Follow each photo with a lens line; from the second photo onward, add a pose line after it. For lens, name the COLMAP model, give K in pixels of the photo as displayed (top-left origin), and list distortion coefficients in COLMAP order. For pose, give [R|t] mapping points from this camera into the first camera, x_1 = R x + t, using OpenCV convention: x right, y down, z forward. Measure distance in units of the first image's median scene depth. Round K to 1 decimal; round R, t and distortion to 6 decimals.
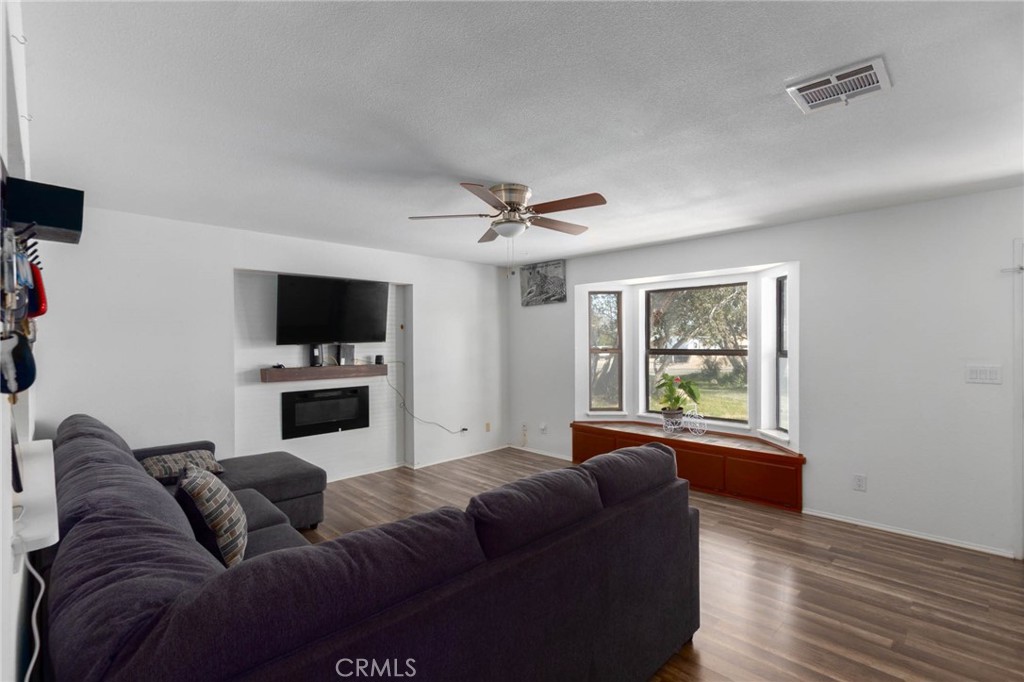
lens RADIAL K [[468.8, 0, 509.5], [0, 468.8, 343.4], [0, 0, 1]] dist [0.008740, -0.005687]
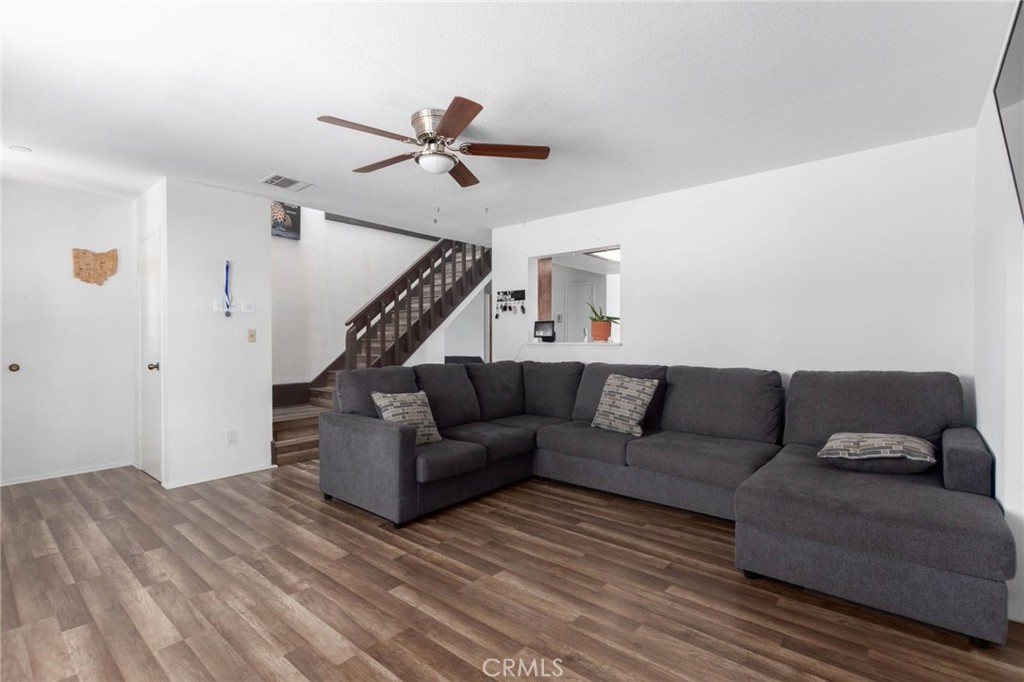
lens RADIAL K [[468.8, 0, 508.4], [0, 468.8, 342.4], [0, 0, 1]] dist [0.008740, -0.005687]
pose [[-0.996311, 0.009405, -0.085300, -0.036507], [0.008516, 0.999906, 0.010778, 0.057898], [0.085393, 0.010012, -0.996297, 1.268900]]
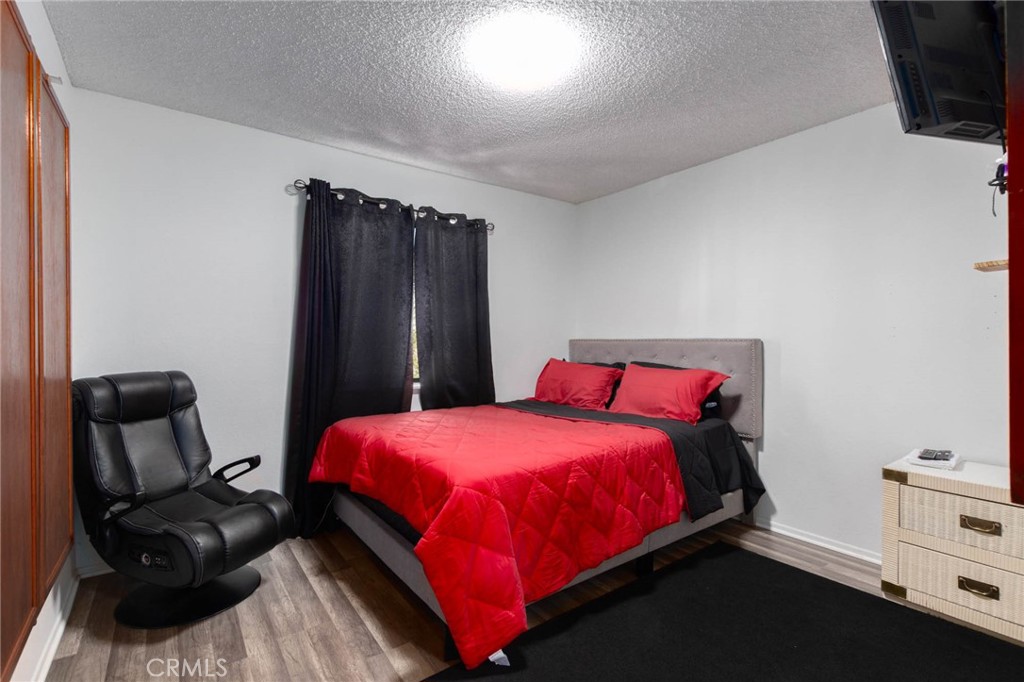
lens RADIAL K [[468.8, 0, 511.4], [0, 468.8, 340.8], [0, 0, 1]] dist [0.008740, -0.005687]
pose [[0.987786, -0.009764, -0.155510, 0.468064], [0.009905, 0.999951, 0.000129, 0.065314], [0.155501, -0.001667, 0.987834, 0.393062]]
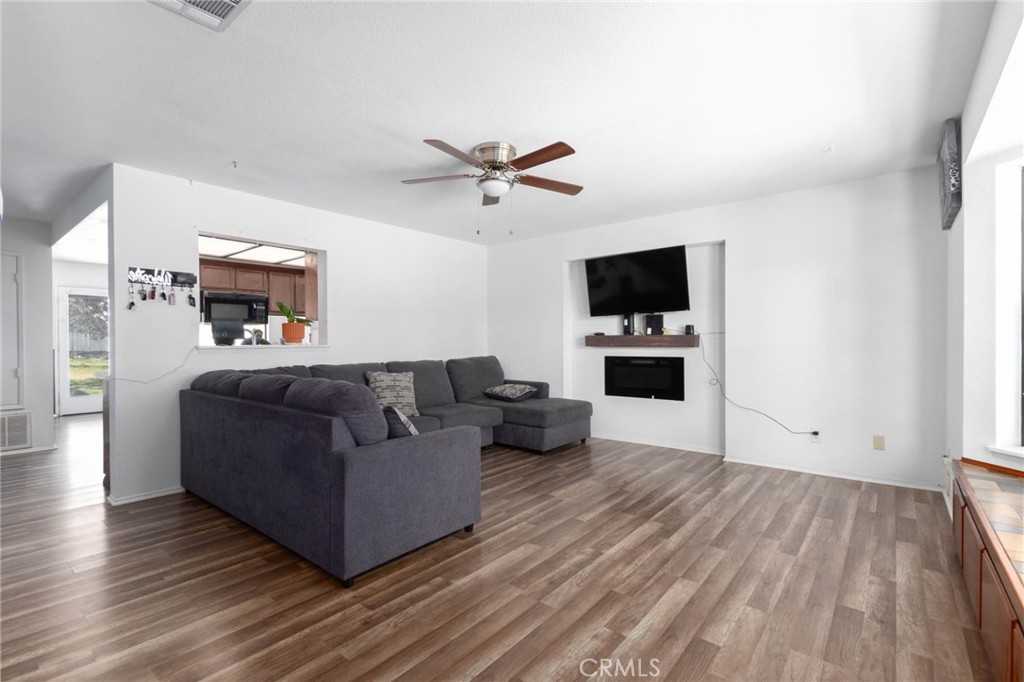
lens RADIAL K [[468.8, 0, 505.0], [0, 468.8, 346.2], [0, 0, 1]] dist [0.008740, -0.005687]
pose [[0.097509, 0.016651, -0.995095, 0.684369], [0.001184, 0.999857, 0.016847, 0.057234], [0.995234, -0.002821, 0.097475, 0.614540]]
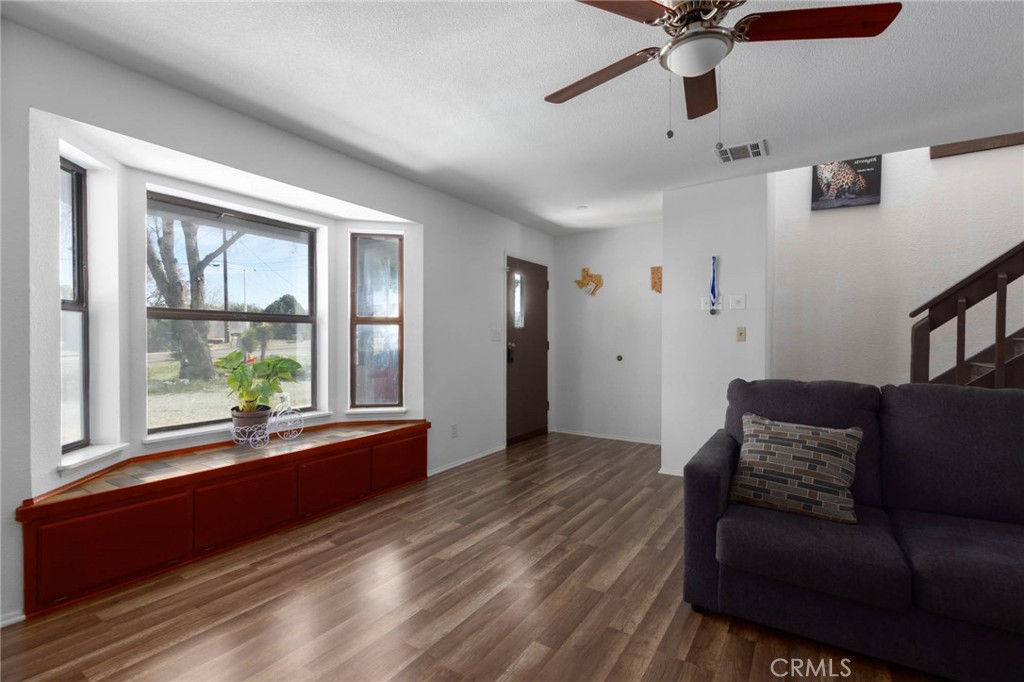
lens RADIAL K [[468.8, 0, 504.0], [0, 468.8, 343.7], [0, 0, 1]] dist [0.008740, -0.005687]
pose [[-0.202507, -0.001803, 0.979279, -0.333042], [0.004421, 0.999986, 0.002755, 0.063188], [-0.979271, 0.004887, -0.202496, 0.891844]]
